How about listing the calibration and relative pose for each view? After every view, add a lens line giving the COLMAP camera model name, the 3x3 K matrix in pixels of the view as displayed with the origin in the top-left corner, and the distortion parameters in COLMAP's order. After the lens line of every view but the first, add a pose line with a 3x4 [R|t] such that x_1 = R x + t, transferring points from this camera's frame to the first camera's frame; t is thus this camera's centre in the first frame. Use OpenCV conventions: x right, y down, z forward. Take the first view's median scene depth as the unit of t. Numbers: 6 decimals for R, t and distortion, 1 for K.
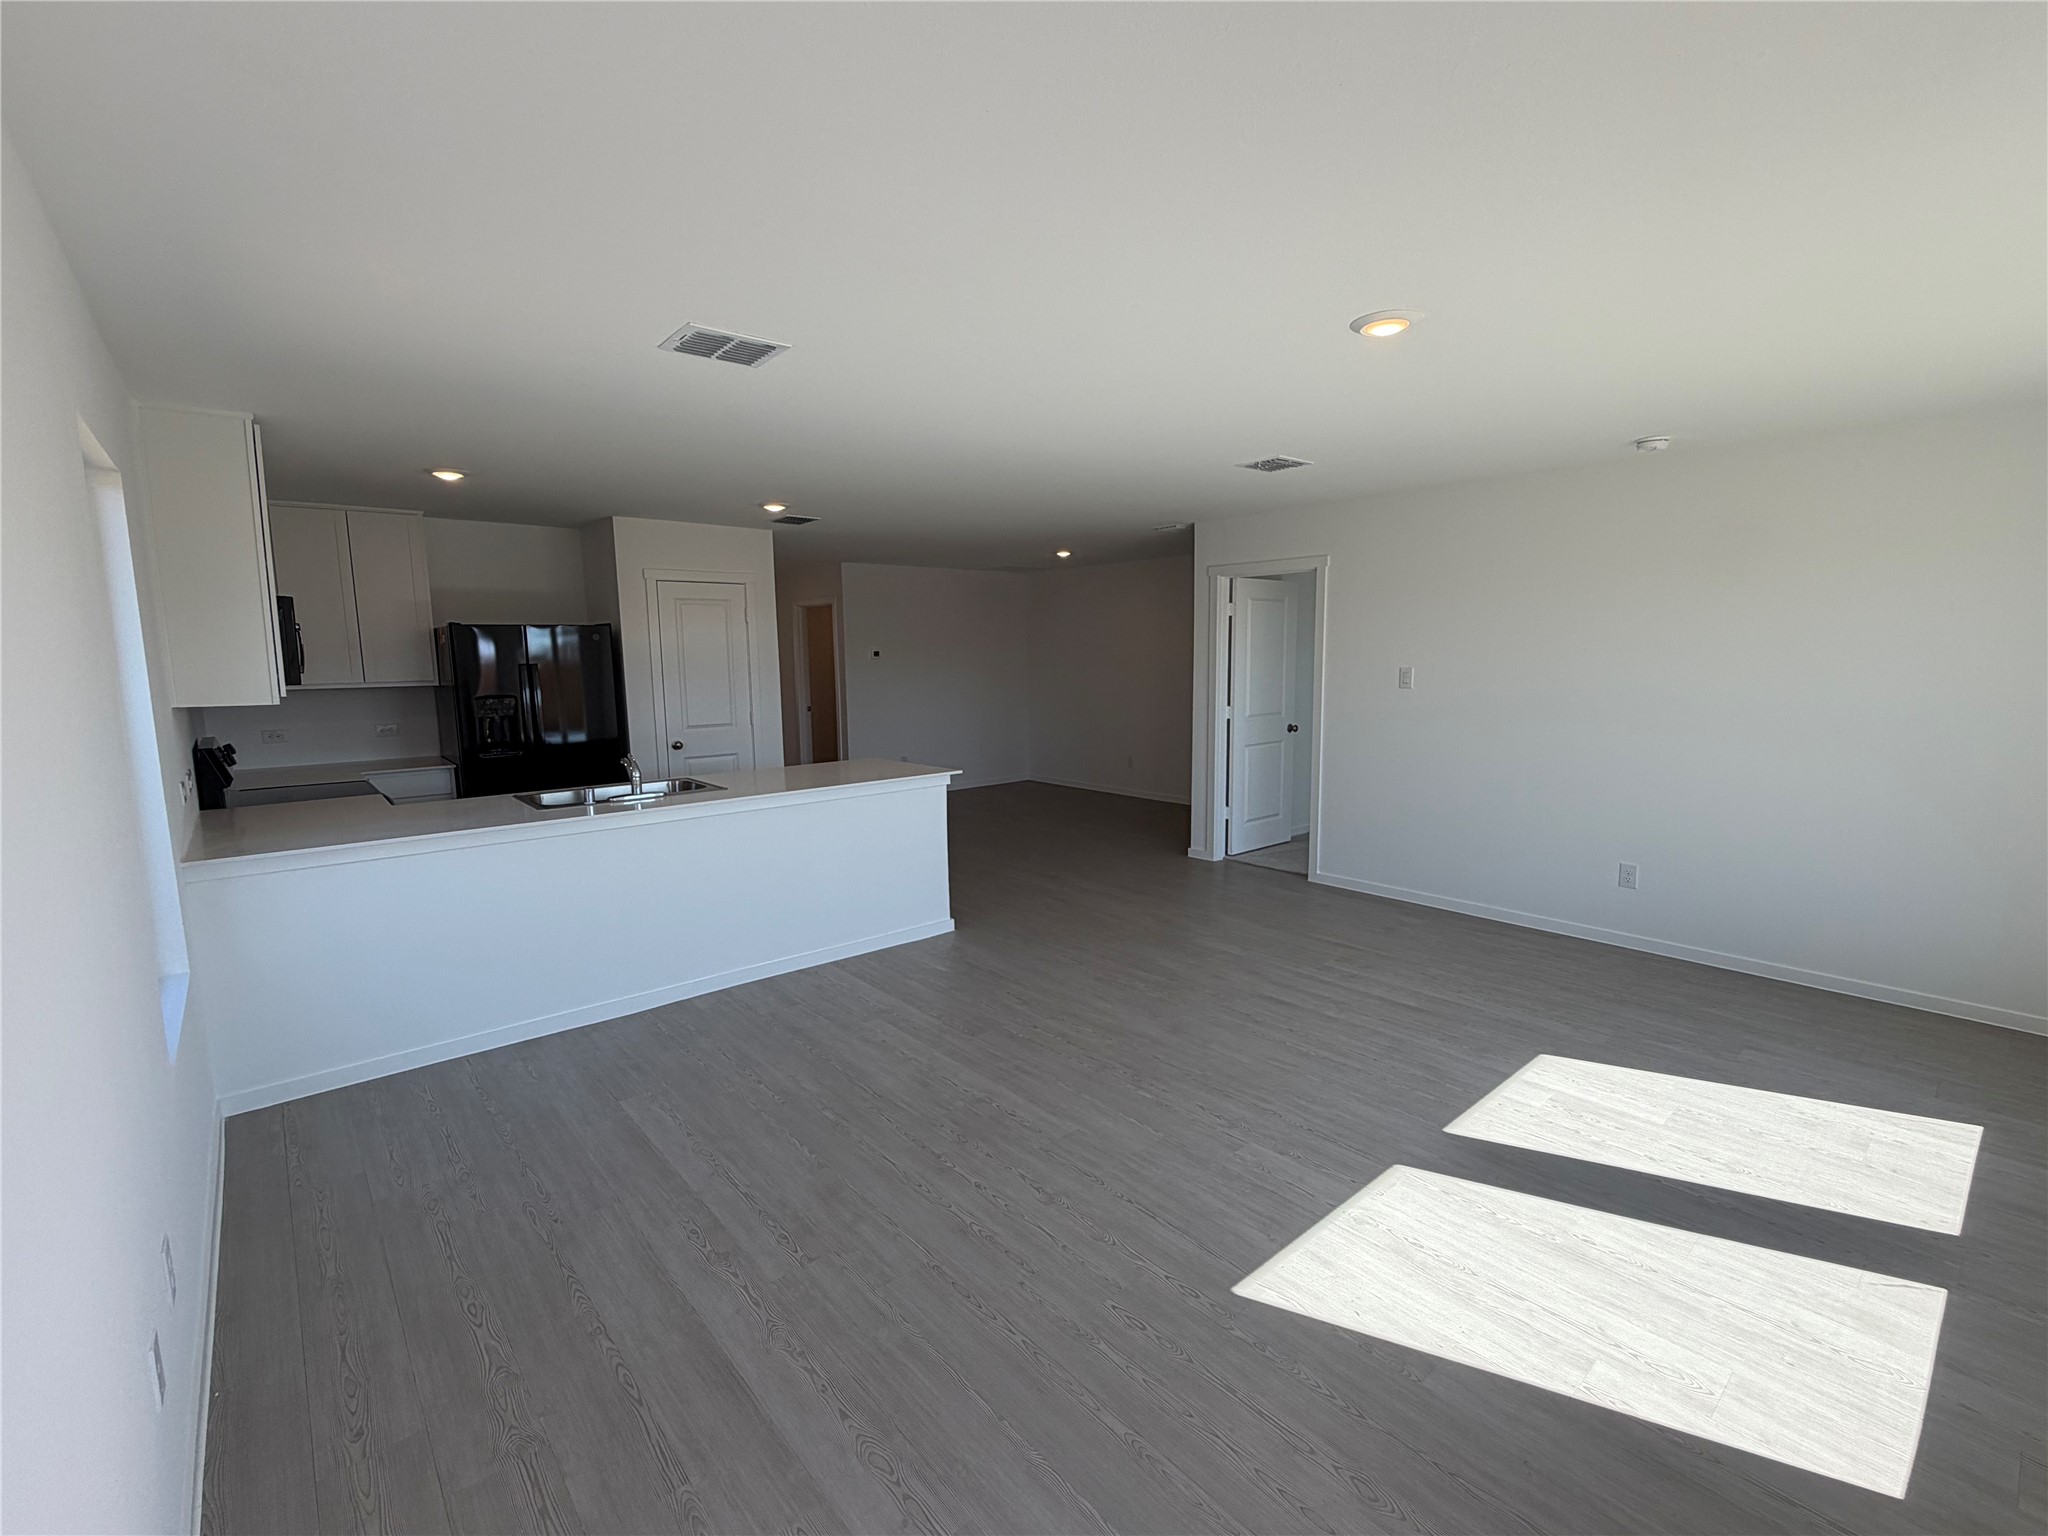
lens RADIAL K [[898.7, 0, 1024.5], [0, 898.7, 765.3], [0, 0, 1]] dist [0.002093, -0.000633]
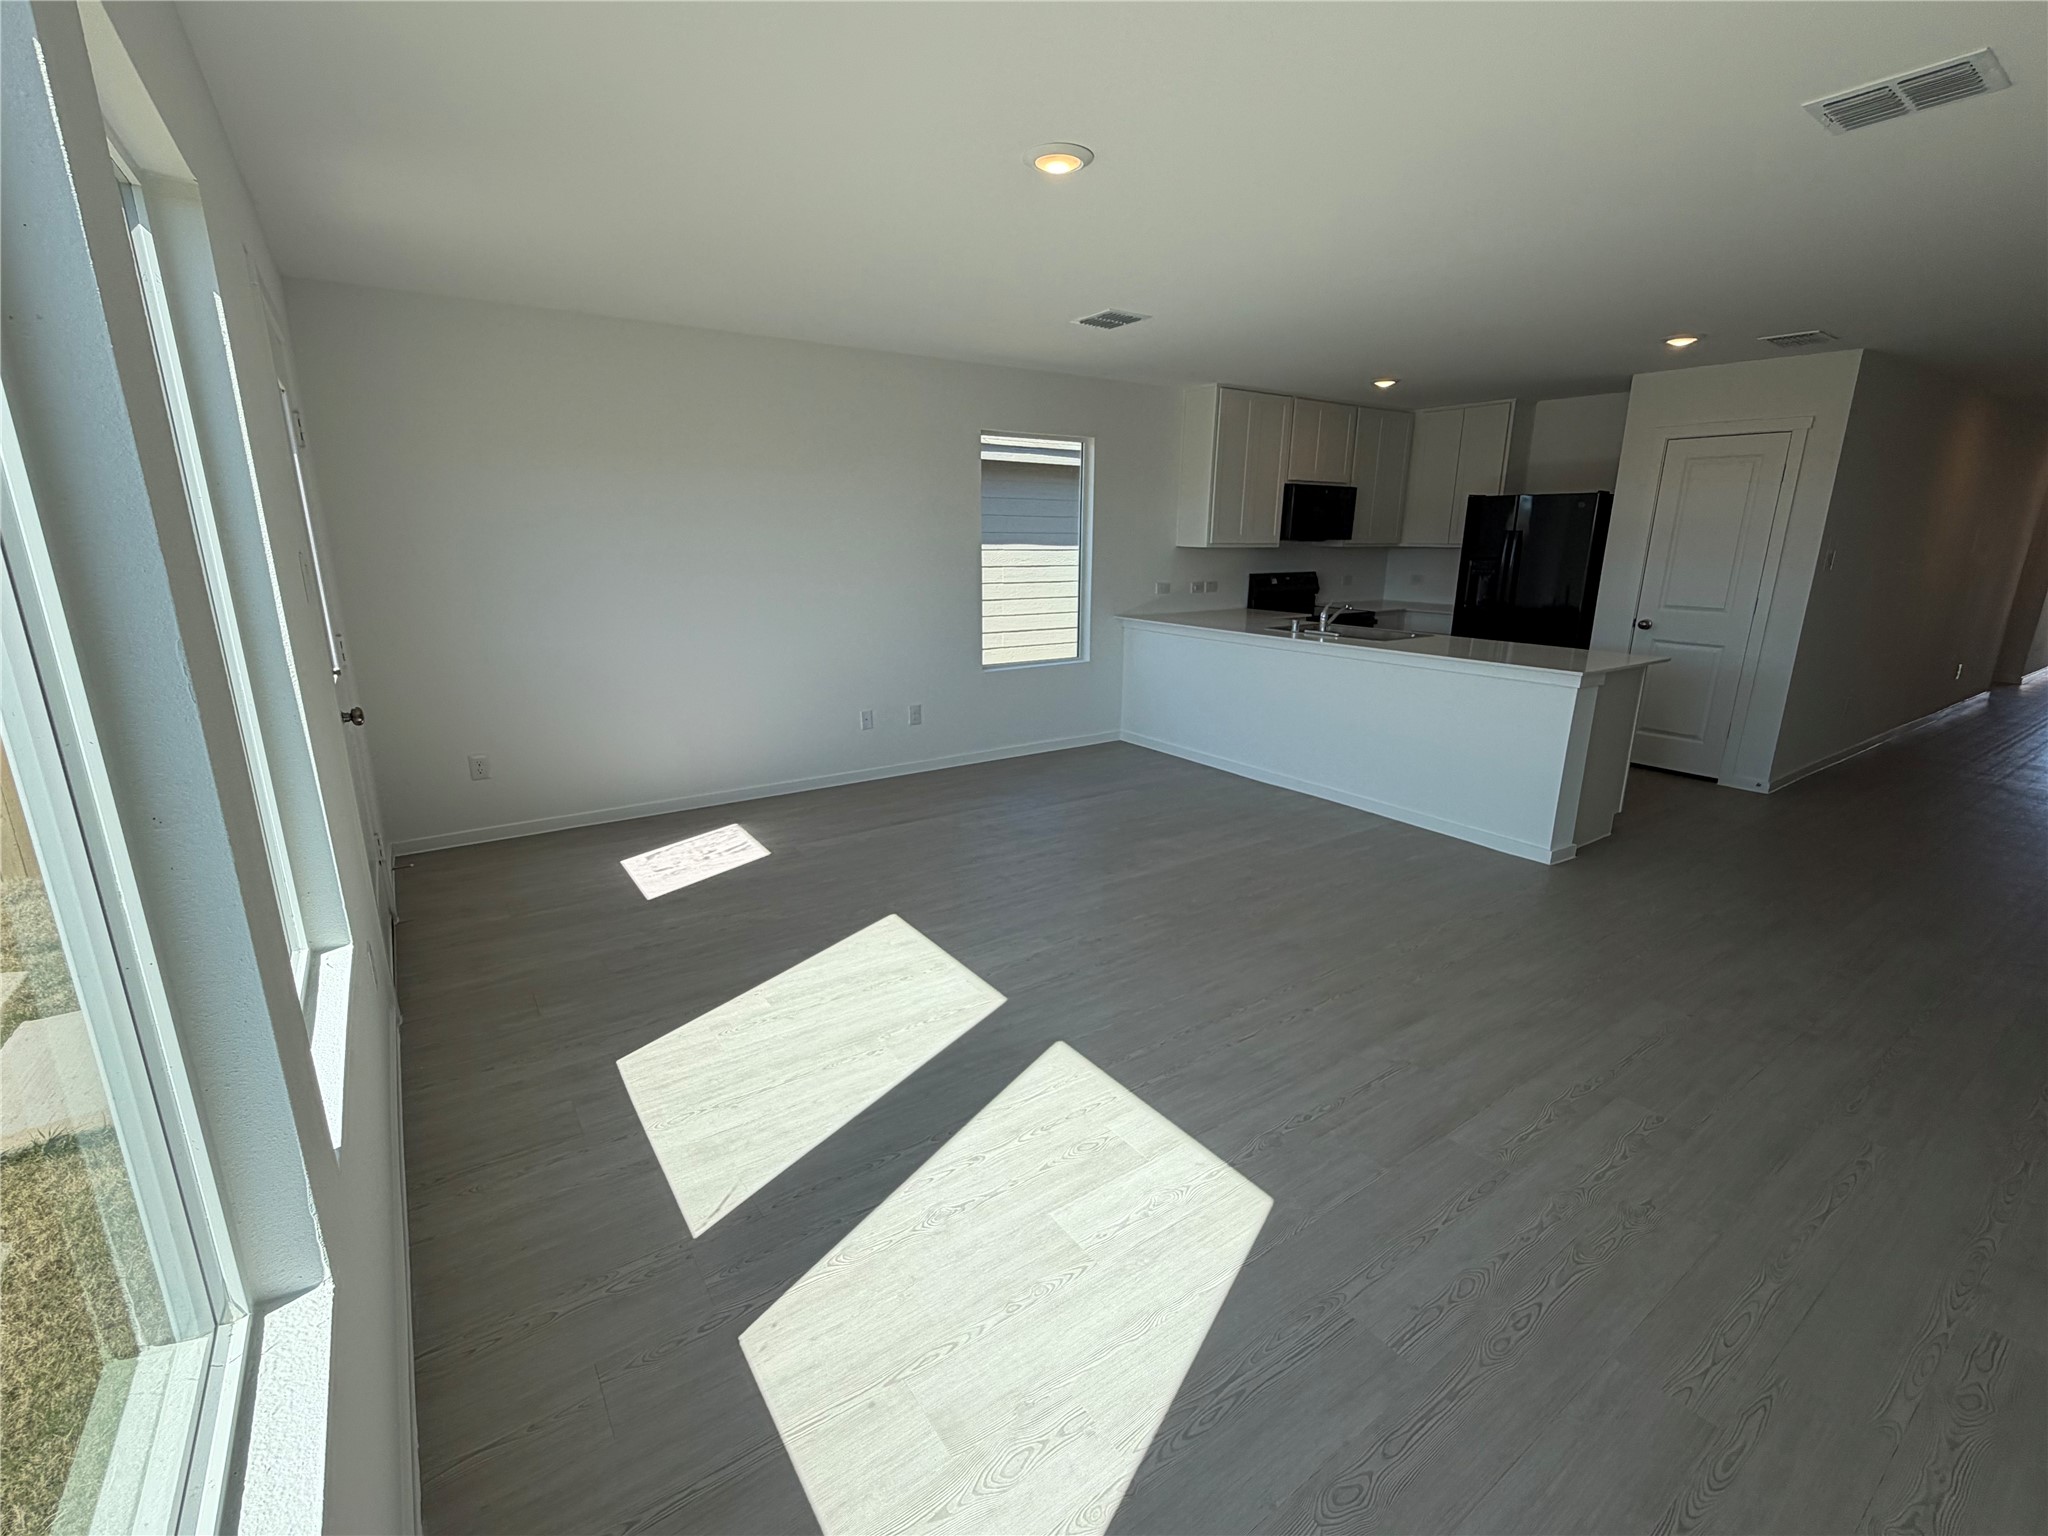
lens RADIAL K [[898.7, 0, 1024.5], [0, 898.7, 765.3], [0, 0, 1]] dist [0.002093, -0.000633]
pose [[-0.101884, 0.262646, -0.959498, 1.069517], [-0.130613, 0.952636, 0.274636, -0.098220], [0.986185, 0.153304, -0.062753, 0.809159]]
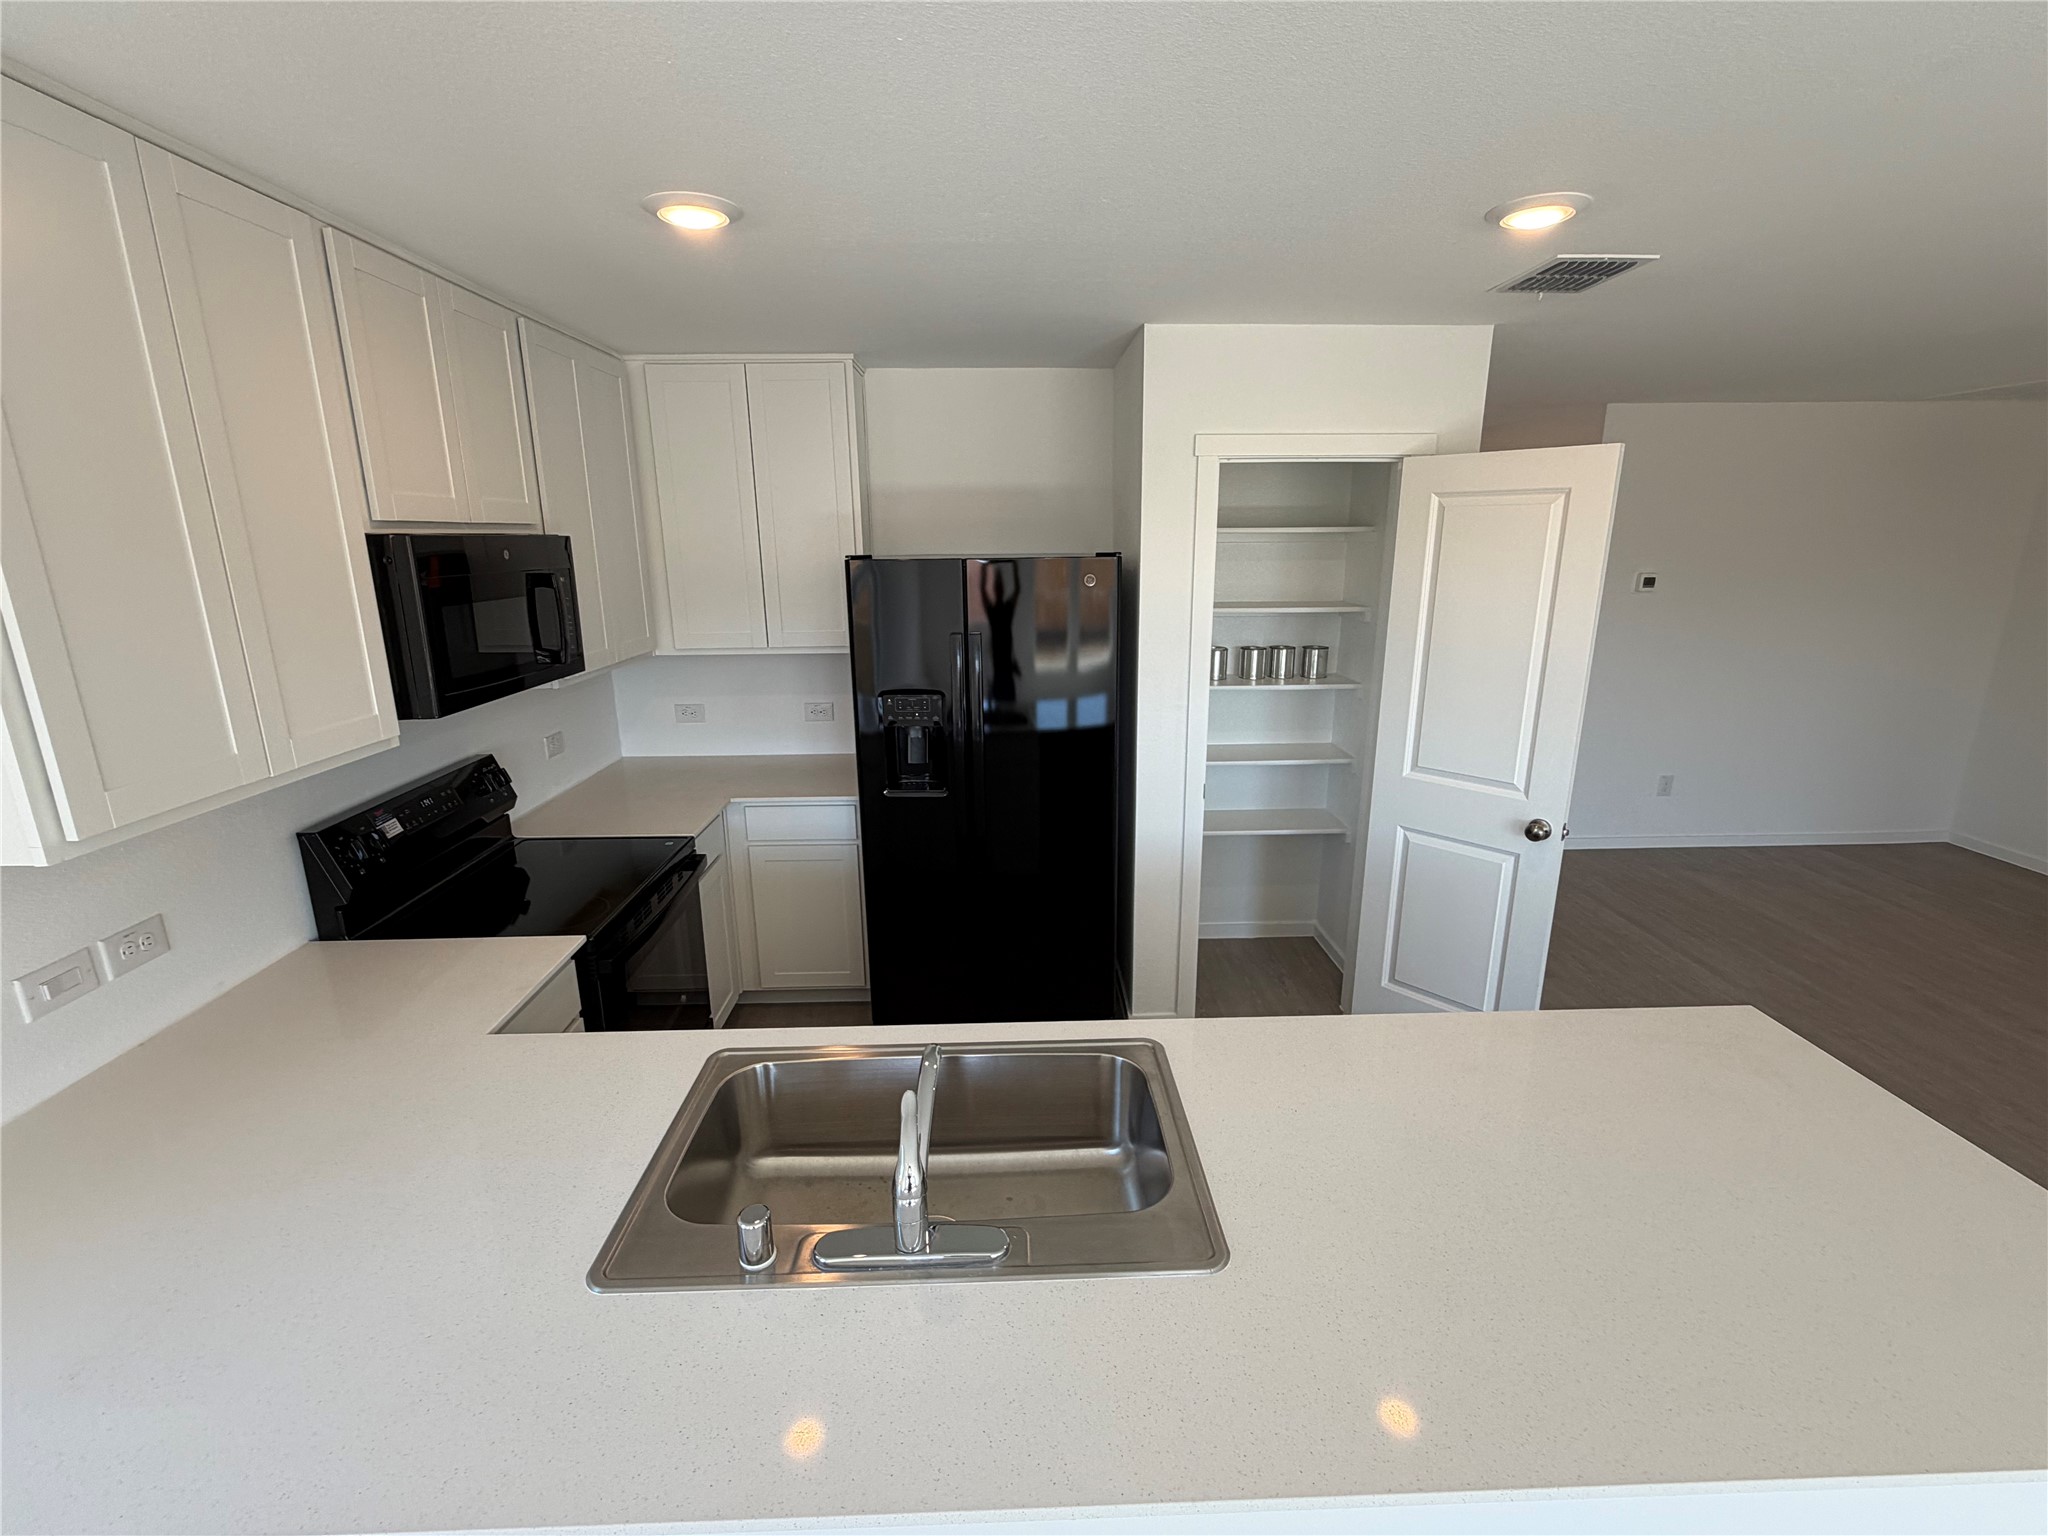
lens RADIAL K [[898.7, 0, 1024.5], [0, 898.7, 765.3], [0, 0, 1]] dist [0.002093, -0.000633]
pose [[0.778325, 0.161020, -0.606863, -0.300984], [-0.079240, 0.984019, 0.159463, -0.196075], [0.622841, -0.076026, 0.778646, 0.955631]]
